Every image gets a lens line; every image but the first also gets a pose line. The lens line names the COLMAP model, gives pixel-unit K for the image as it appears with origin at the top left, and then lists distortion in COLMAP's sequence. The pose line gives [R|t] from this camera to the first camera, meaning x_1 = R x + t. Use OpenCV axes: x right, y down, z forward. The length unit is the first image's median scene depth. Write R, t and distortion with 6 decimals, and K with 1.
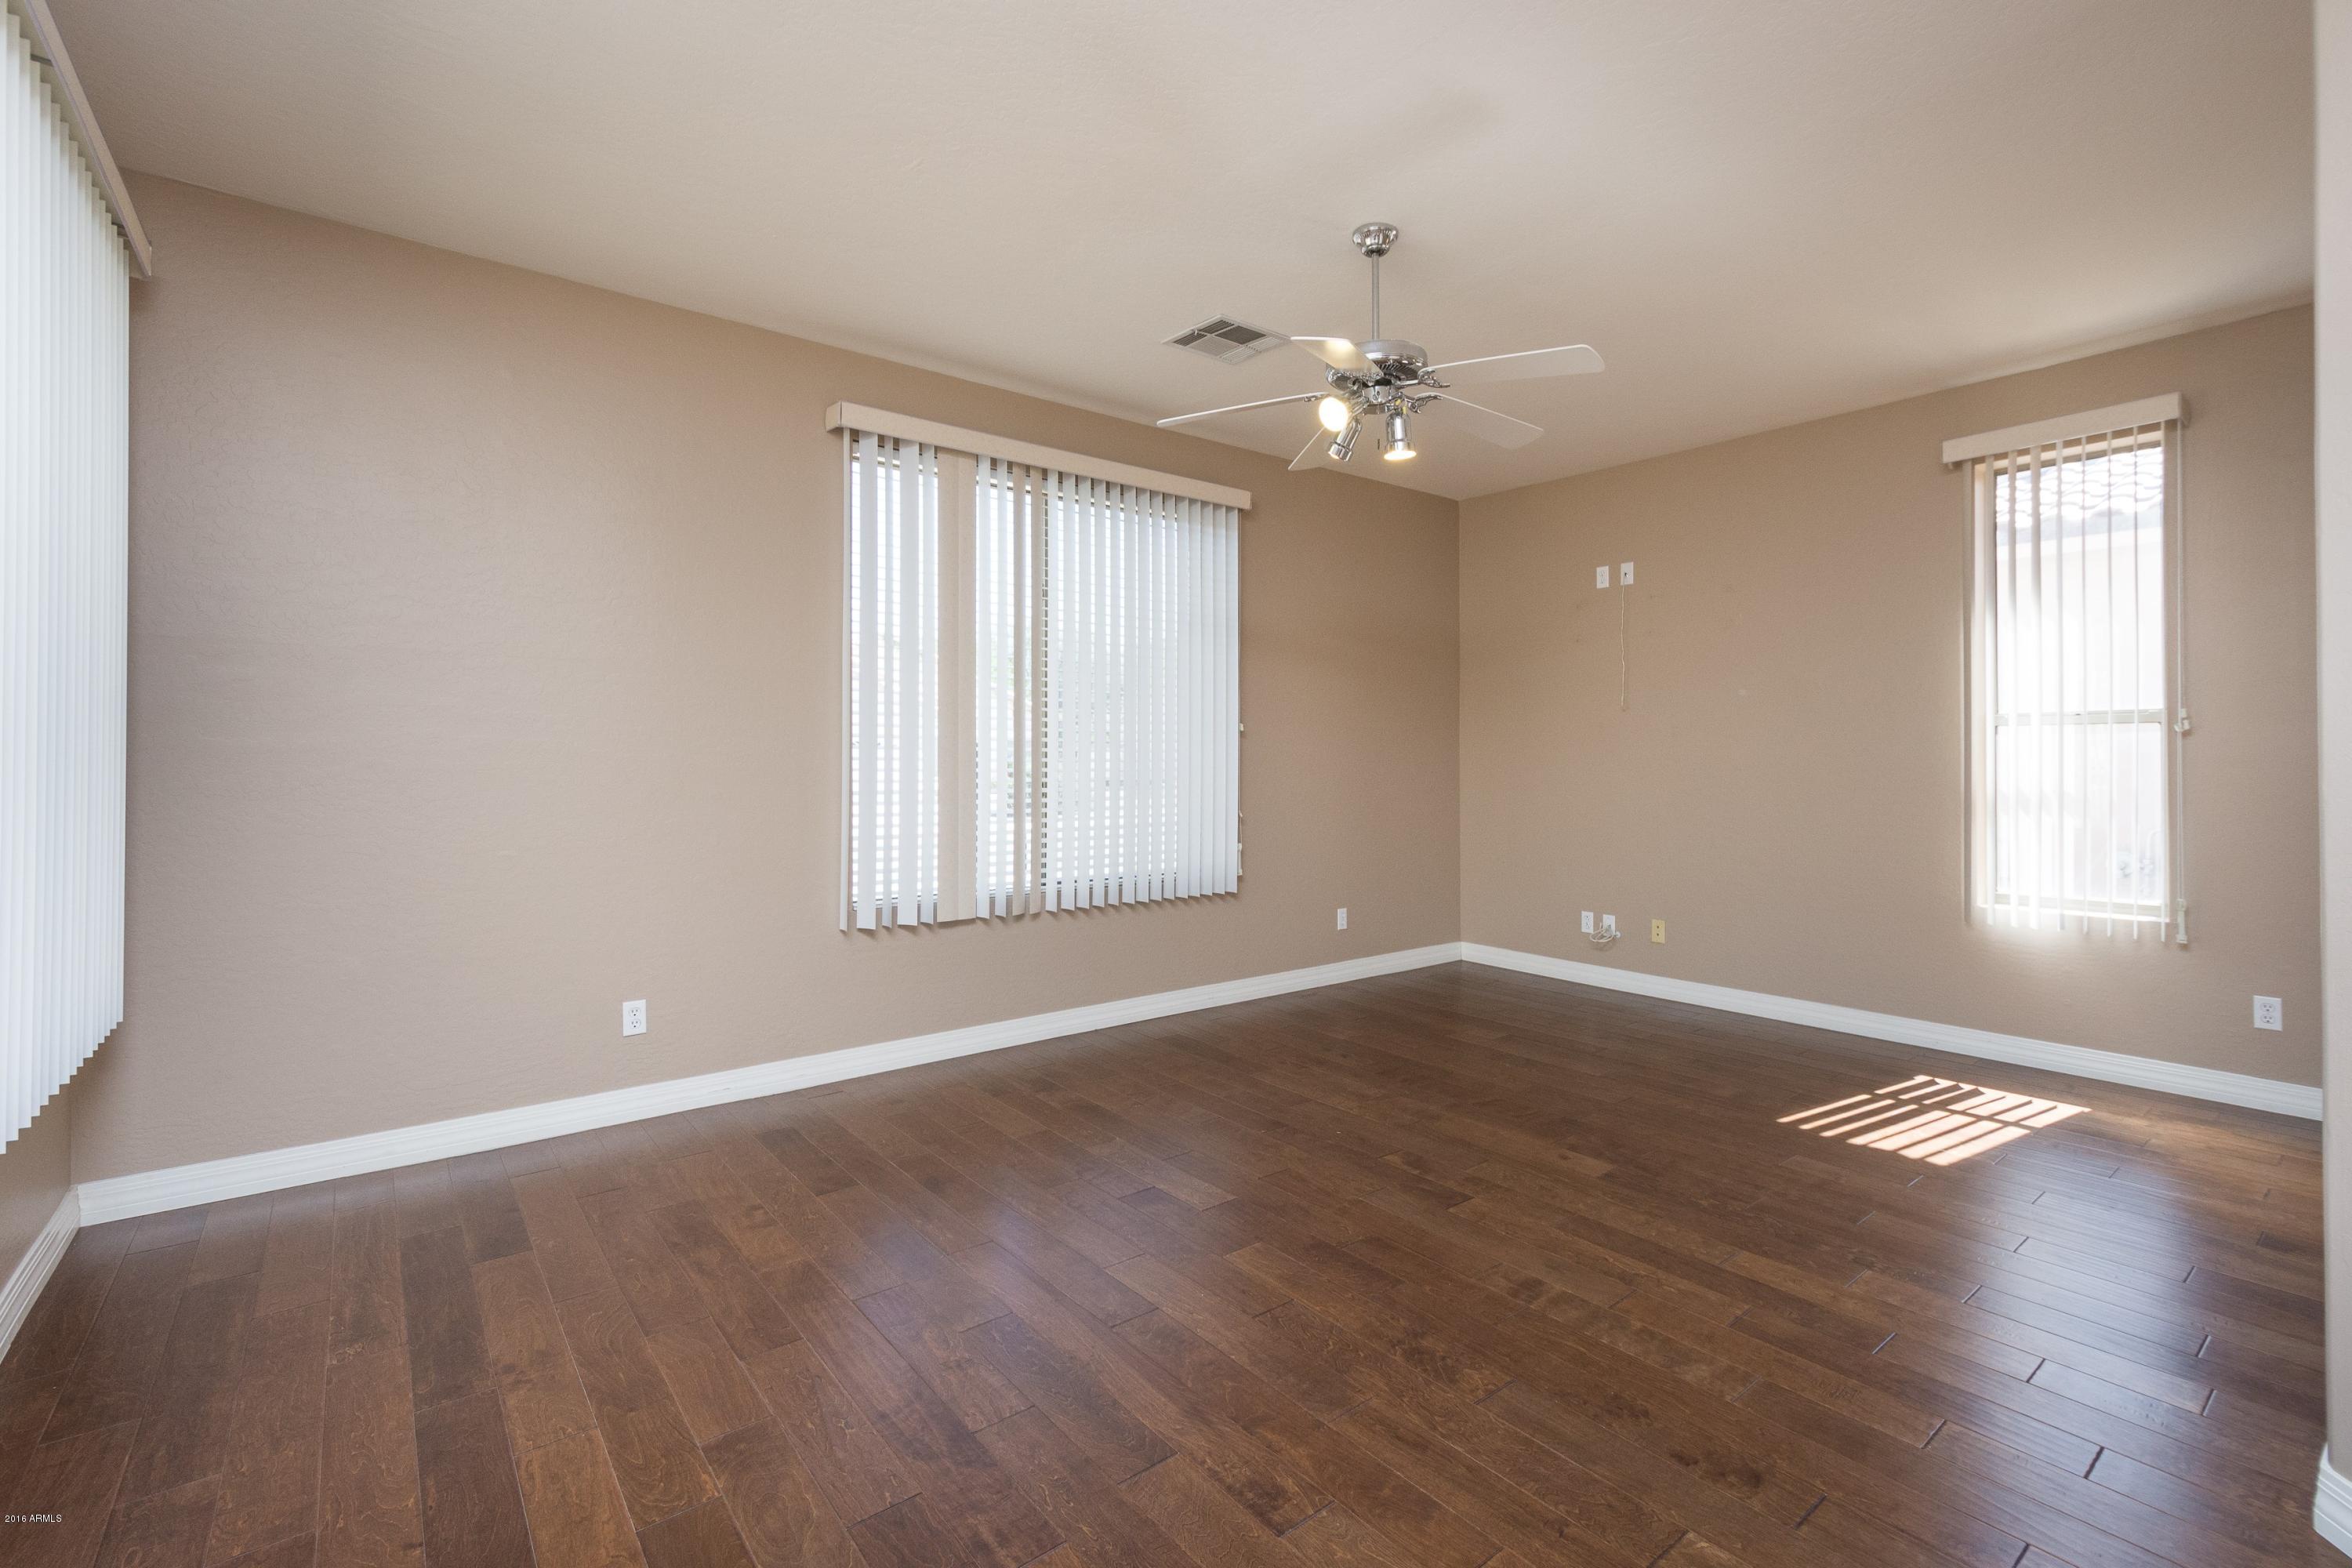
lens RADIAL K [[1038.3, 0, 1173.5], [0, 1038.3, 769.8], [0, 0, 1]] dist [0.002907, 0.000208]
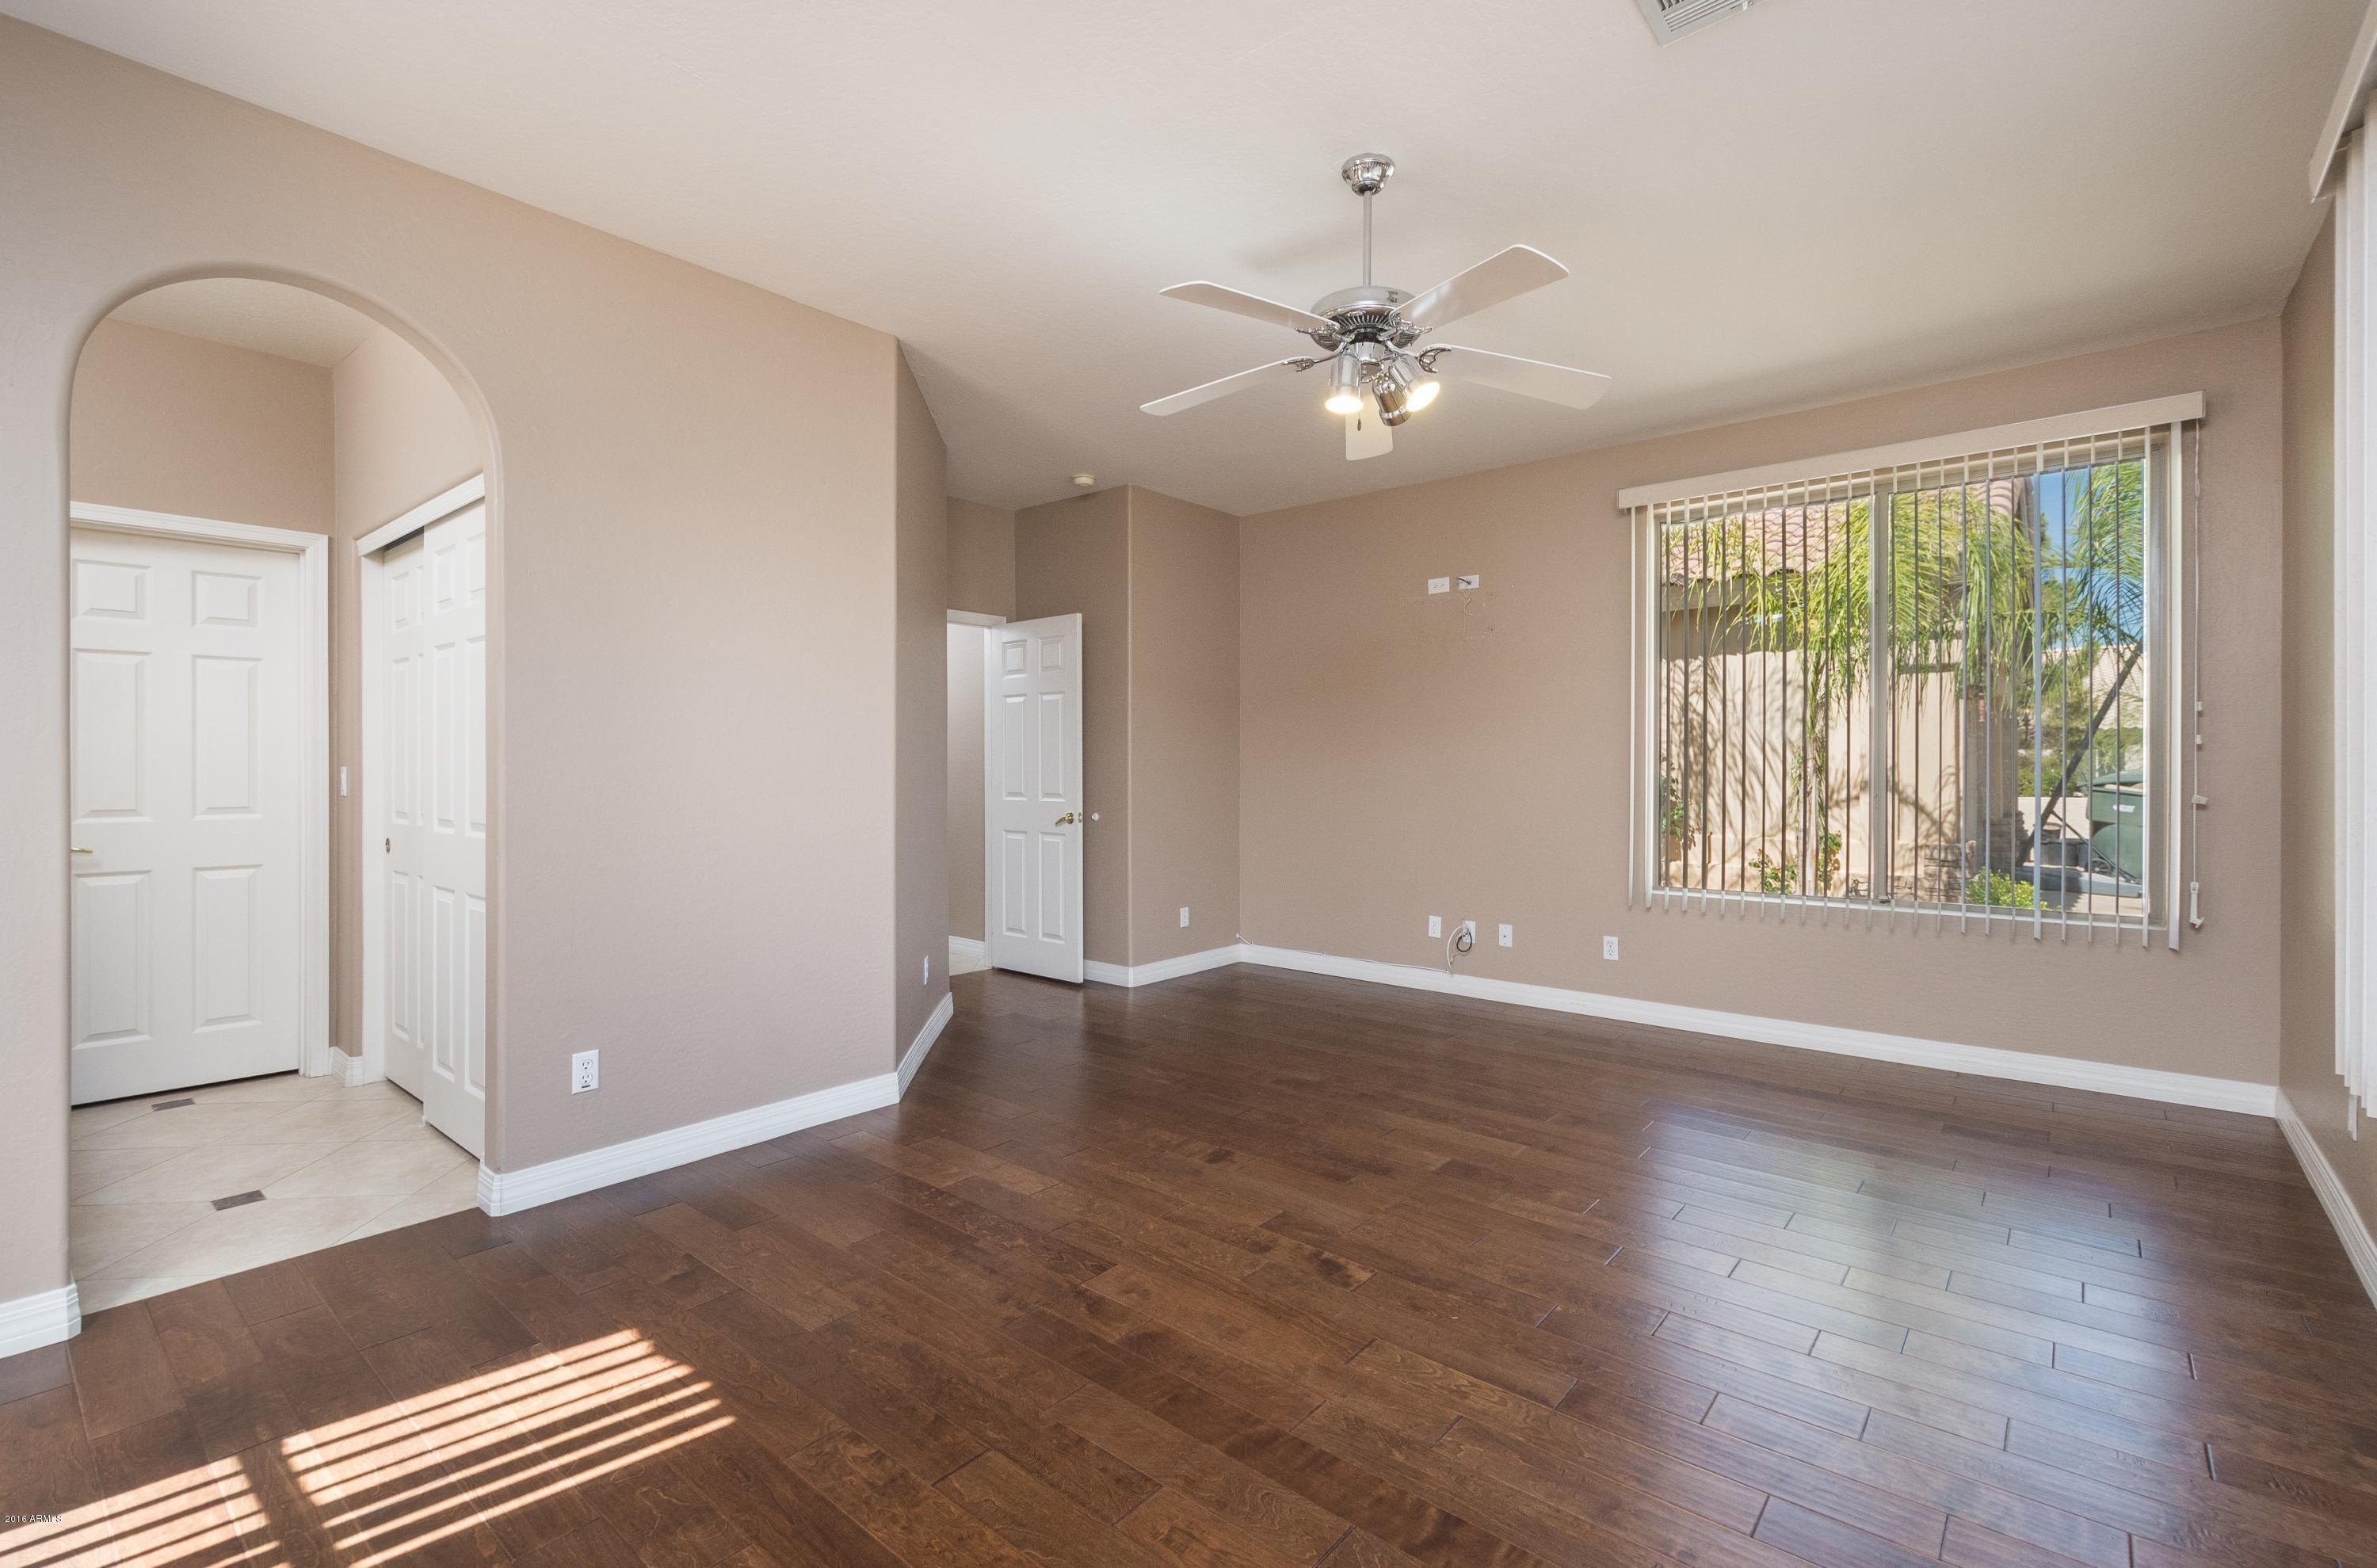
lens RADIAL K [[1056.8, 0, 1193.6], [0, 1056.8, 771.3], [0, 0, 1]] dist [-0.000213, -0.000027]
pose [[-0.974088, 0.000497, -0.226168, 0.549544], [-0.001247, 0.999971, 0.007565, -0.005483], [0.226165, 0.007651, -0.974059, 1.869088]]
